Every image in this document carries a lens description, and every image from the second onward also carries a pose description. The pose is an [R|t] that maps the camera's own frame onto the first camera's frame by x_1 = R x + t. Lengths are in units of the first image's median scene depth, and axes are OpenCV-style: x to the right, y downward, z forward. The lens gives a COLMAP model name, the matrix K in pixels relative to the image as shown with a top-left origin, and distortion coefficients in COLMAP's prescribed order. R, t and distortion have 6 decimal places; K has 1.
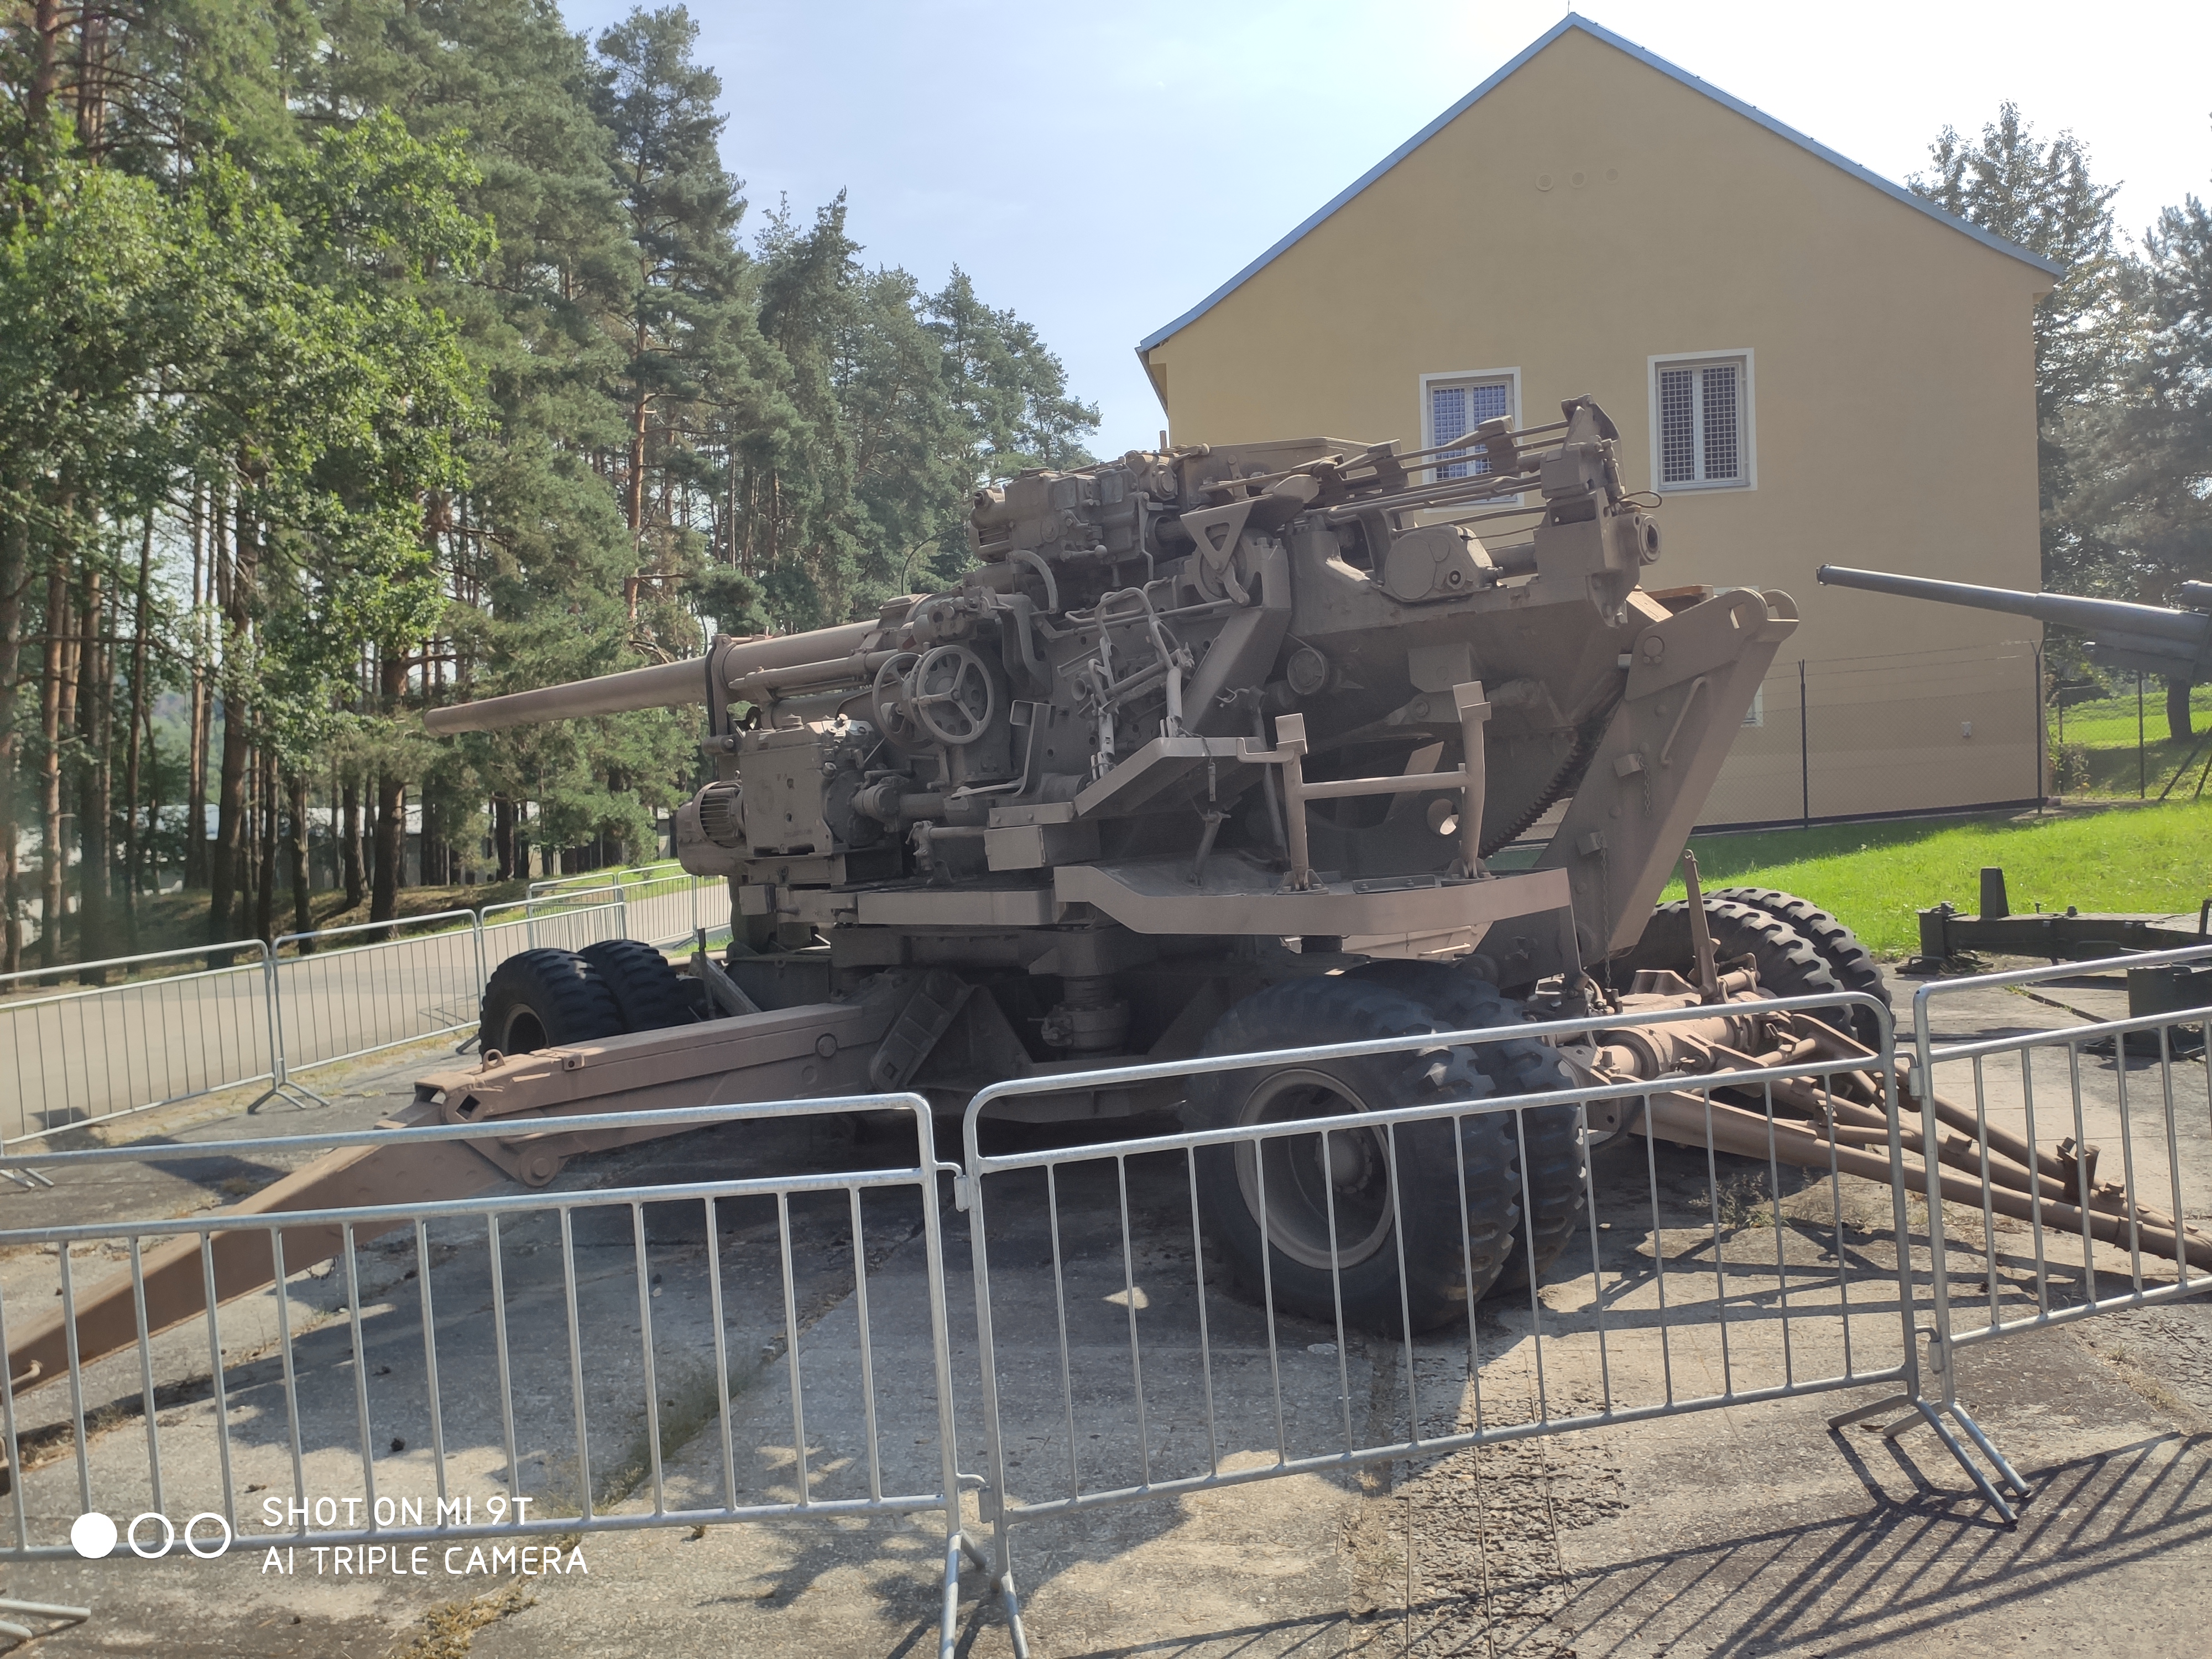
lens RADIAL K [[1646.7, 0, 1129.2], [0, 1646.7, 847.3], [0, 0, 1]] dist [0.063249, -0.068723]
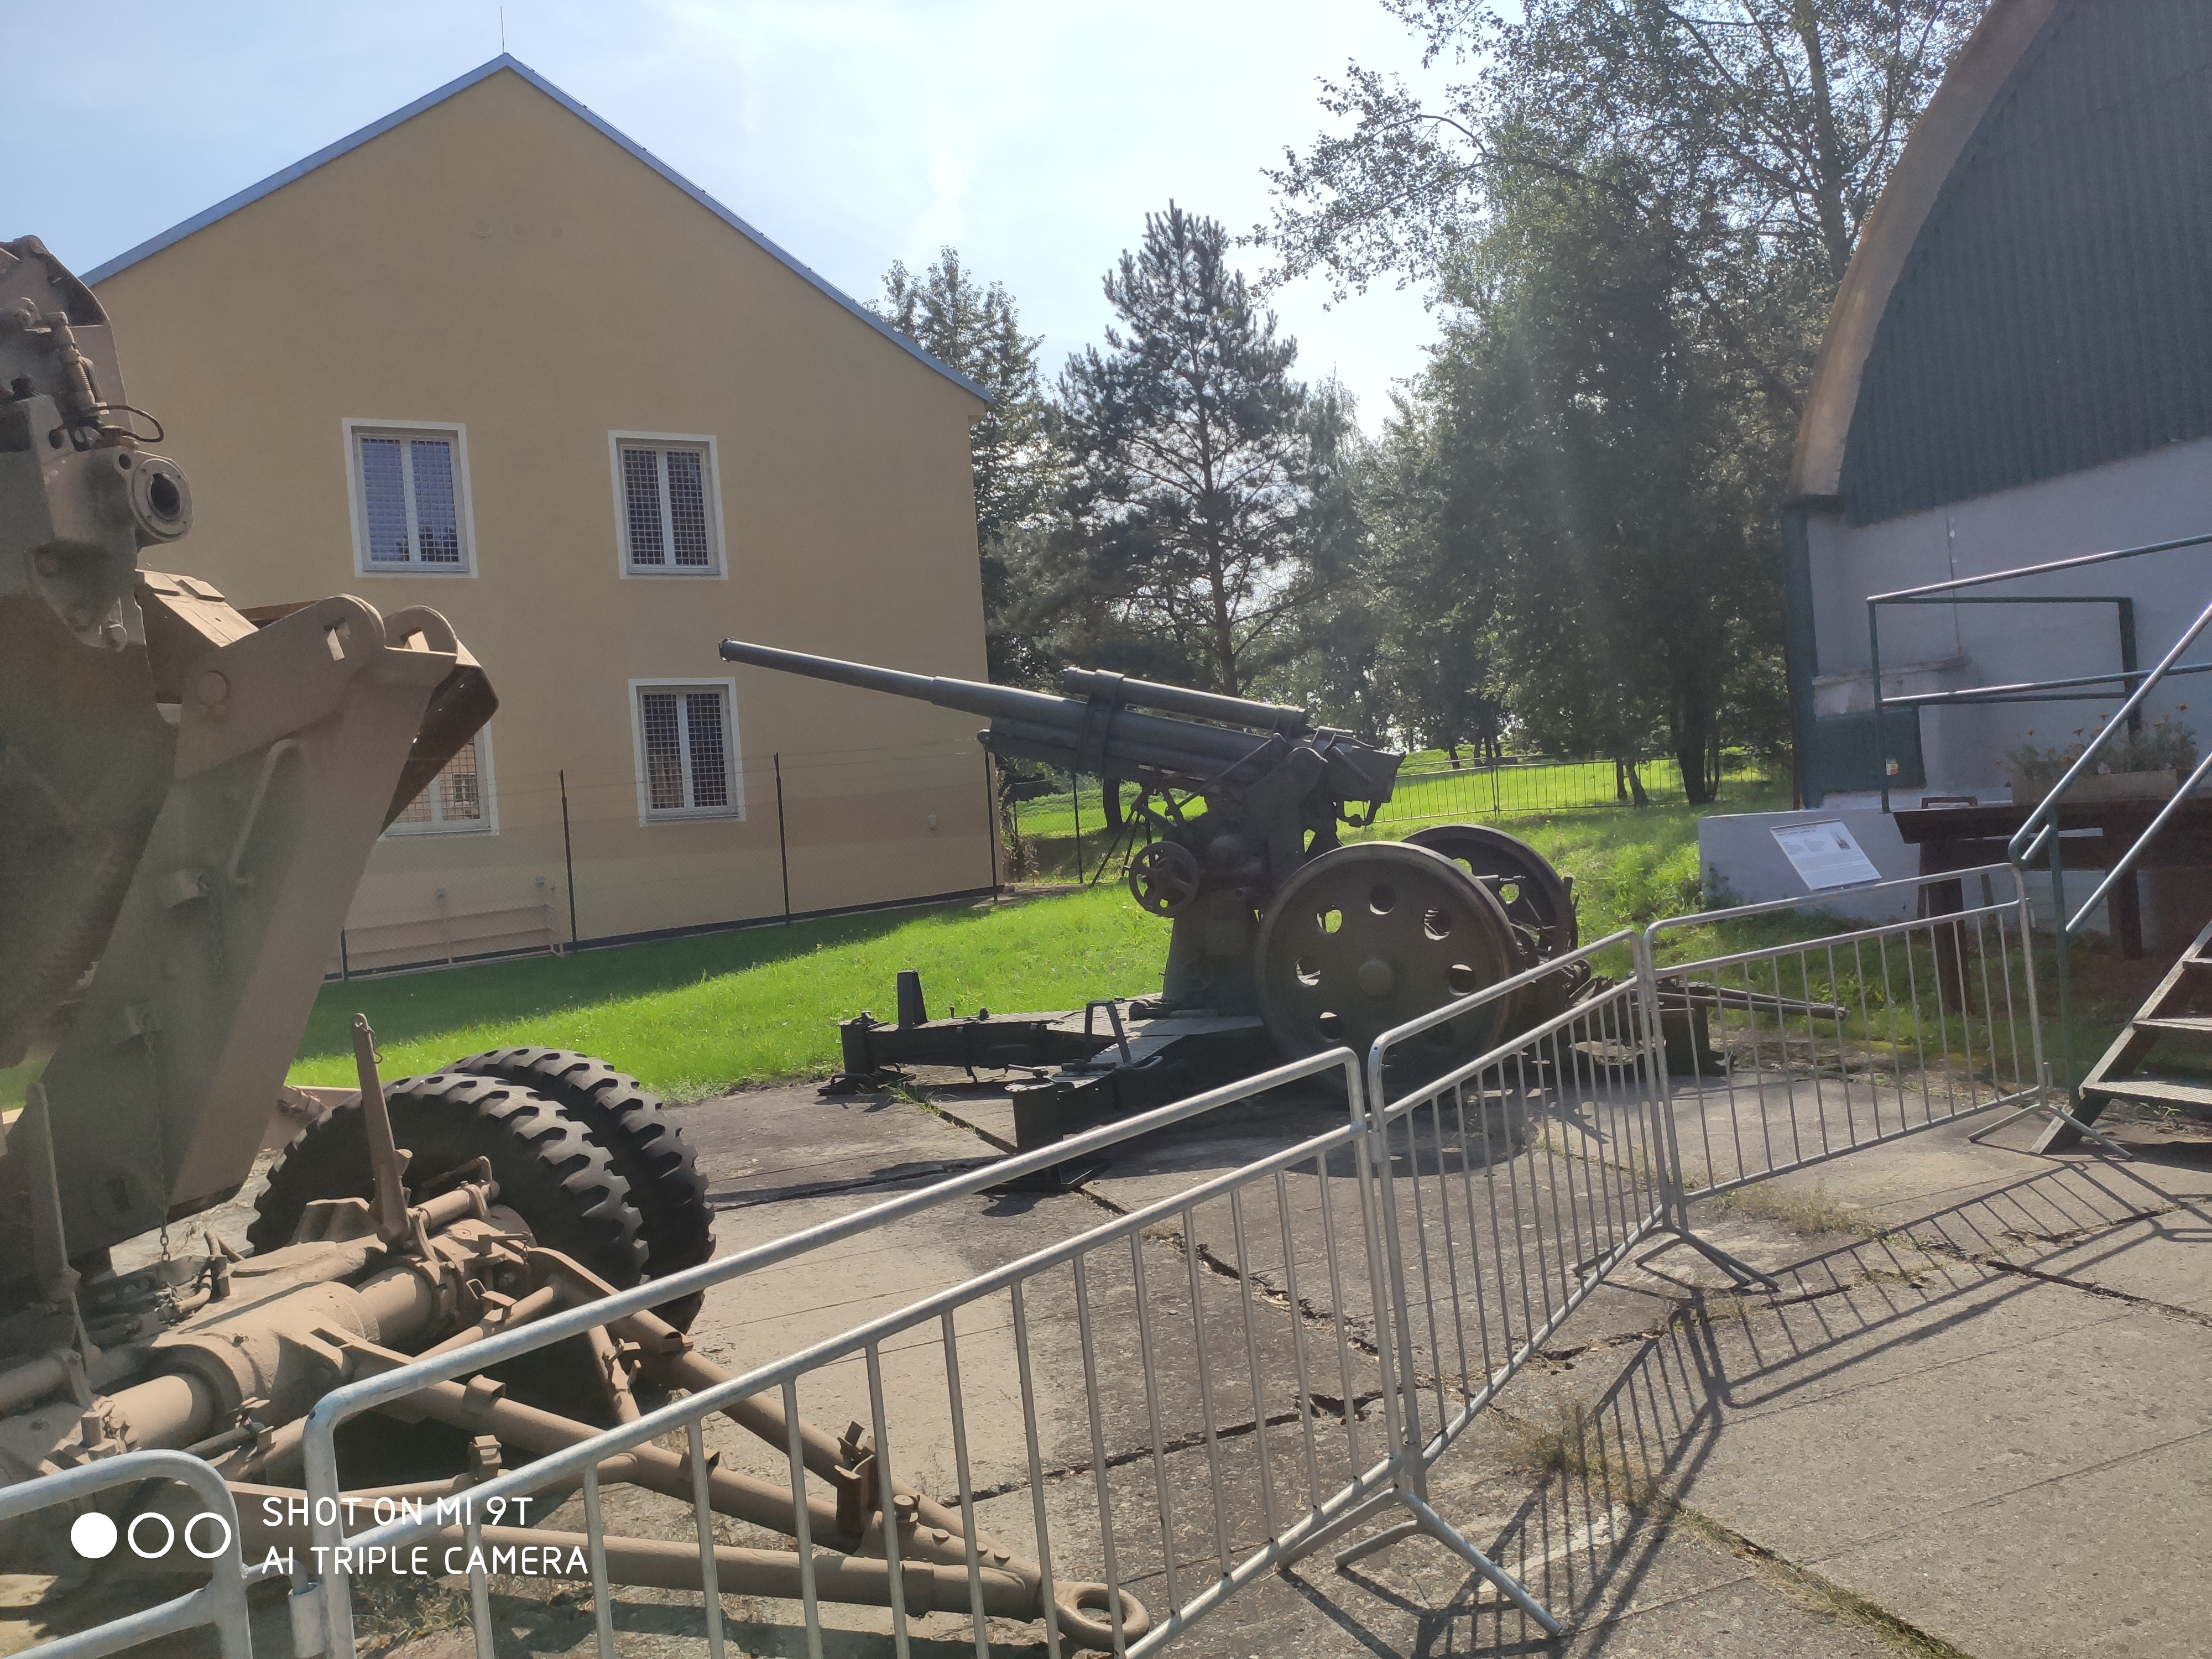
lens RADIAL K [[1646.7, 0, 1106.6], [0, 1646.7, 845.6], [0, 0, 1]] dist [0.063249, -0.068723]
pose [[0.852728, -0.020299, 0.521961, 0.040734], [0.051178, 0.997684, -0.044810, -0.003181], [-0.519843, 0.064923, 0.851791, 0.048299]]
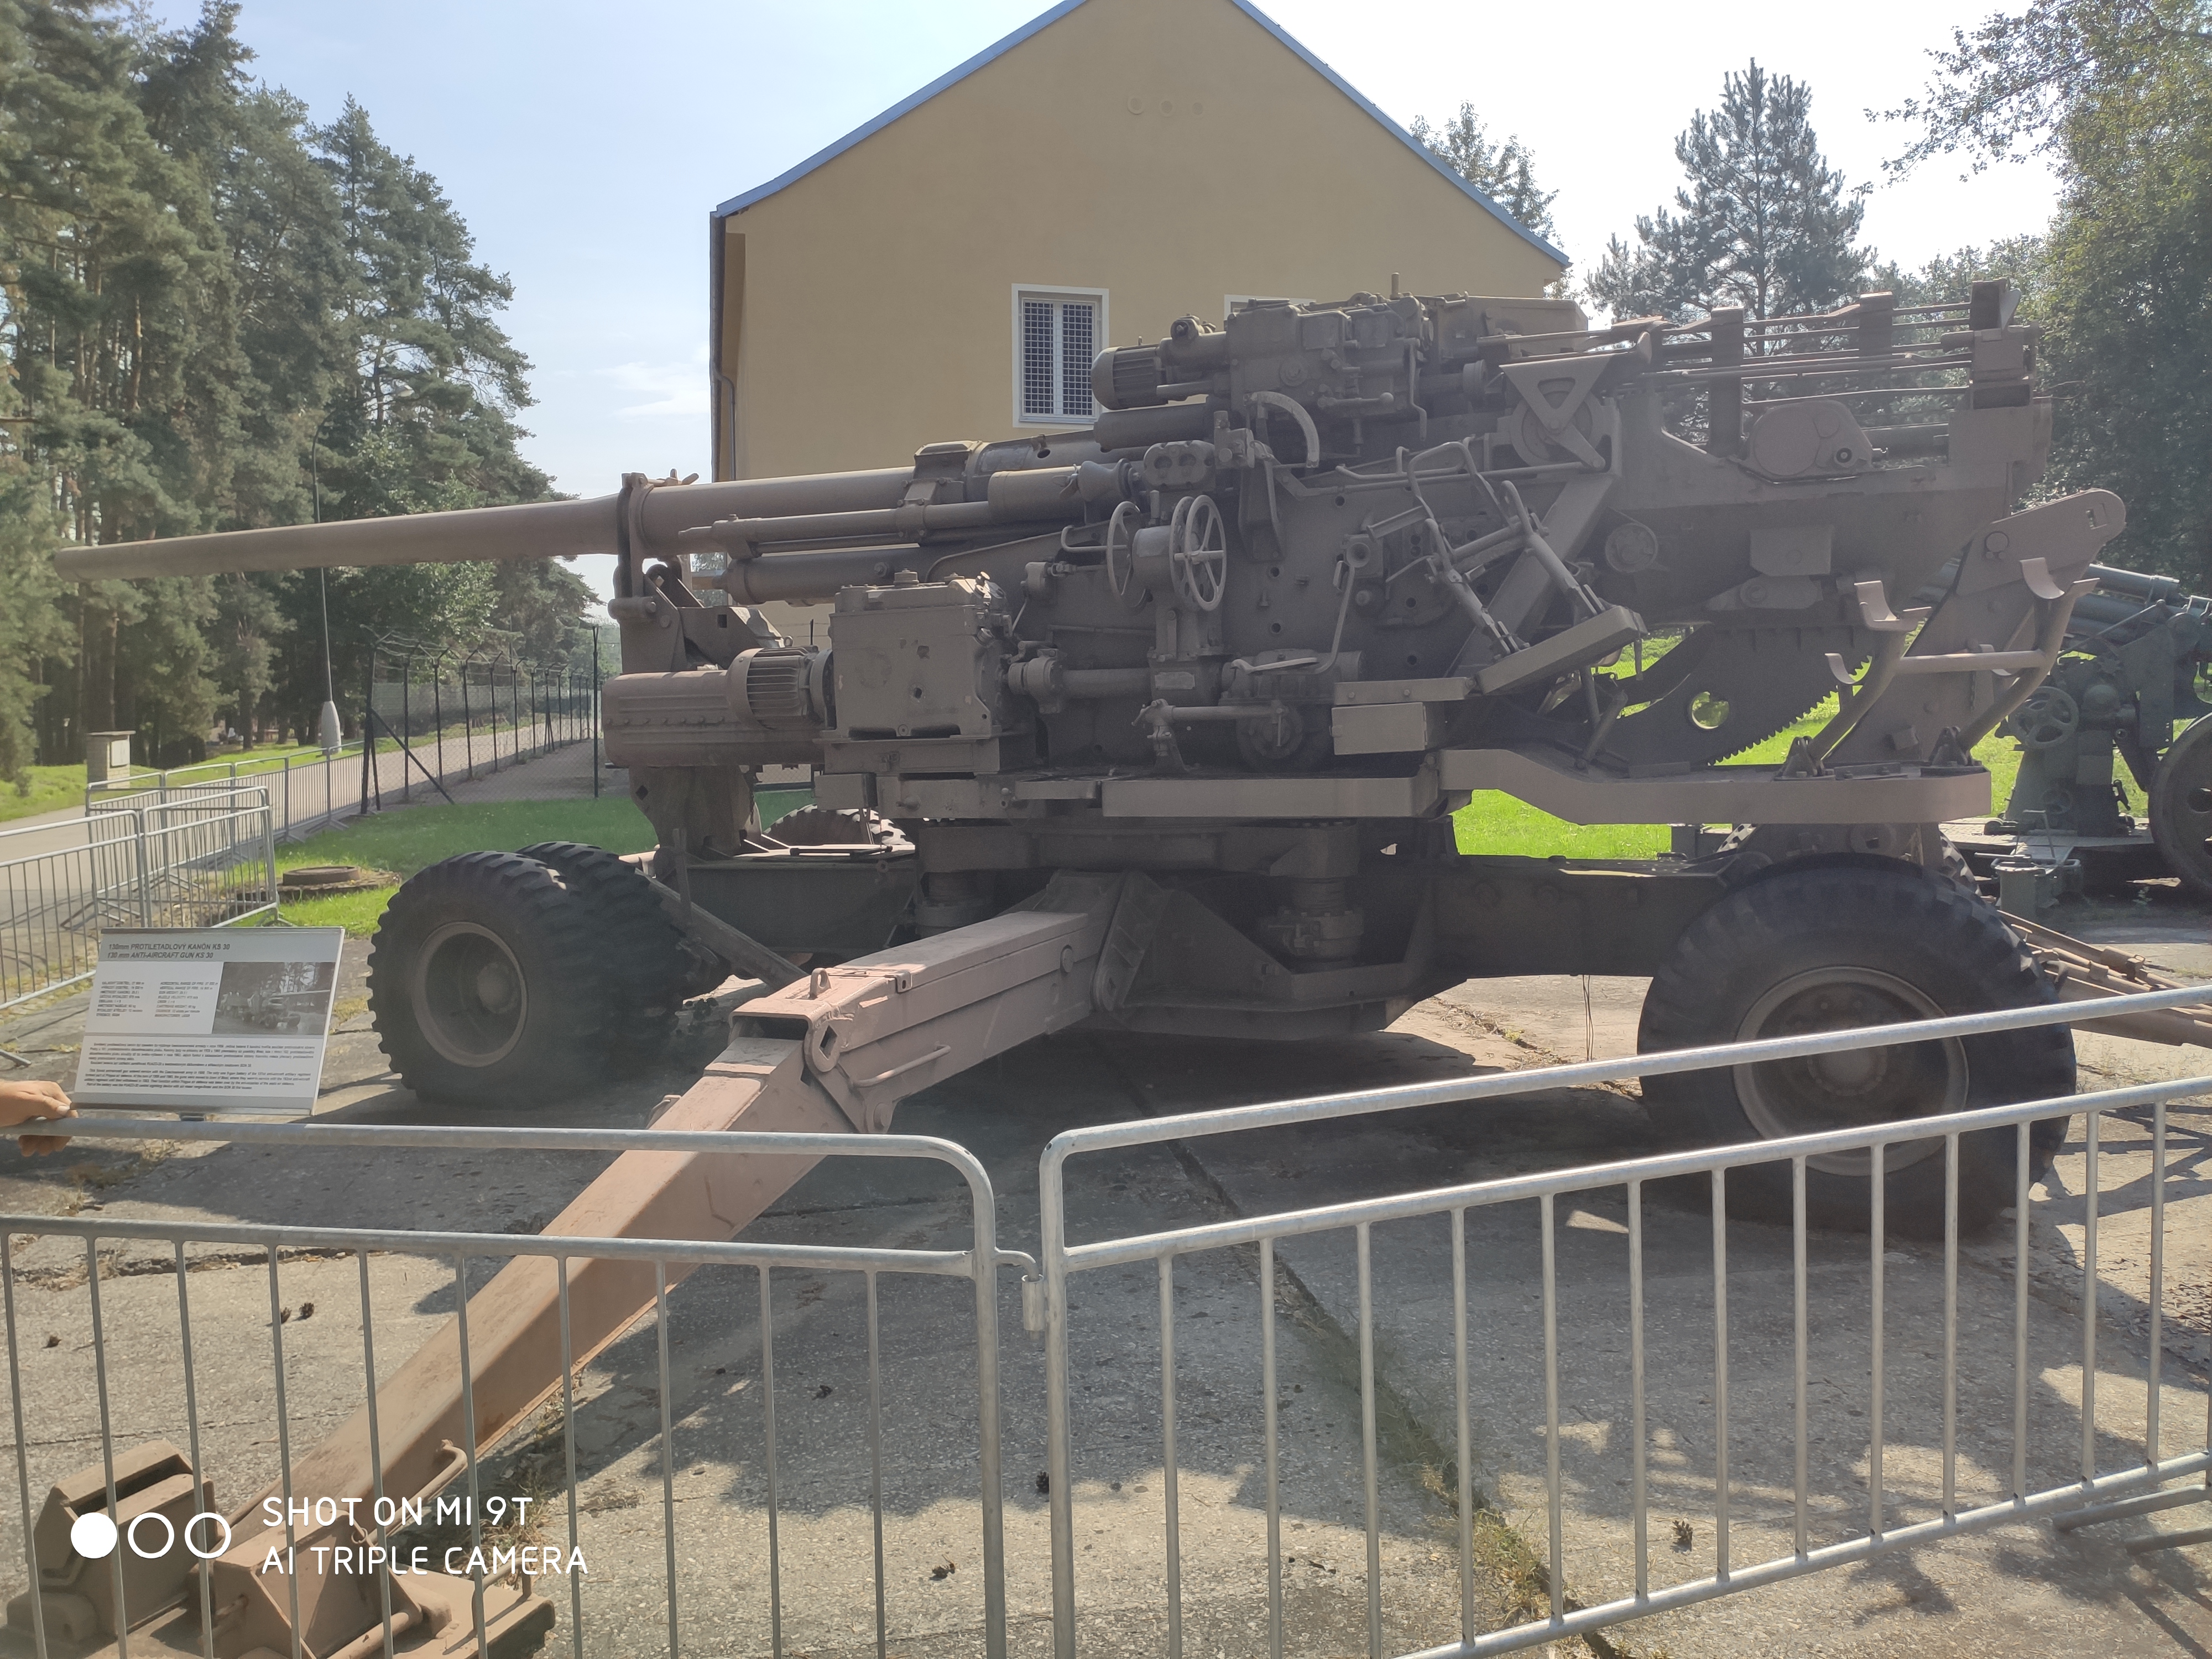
lens RADIAL K [[1646.7, 0, 1139.3], [0, 1646.7, 828.1], [0, 0, 1]] dist [0.063249, -0.068723]
pose [[0.933681, 0.004618, 0.358077, -0.074245], [-0.016909, 0.999370, 0.031203, 0.004202], [-0.357707, -0.035188, 0.933171, 0.032392]]
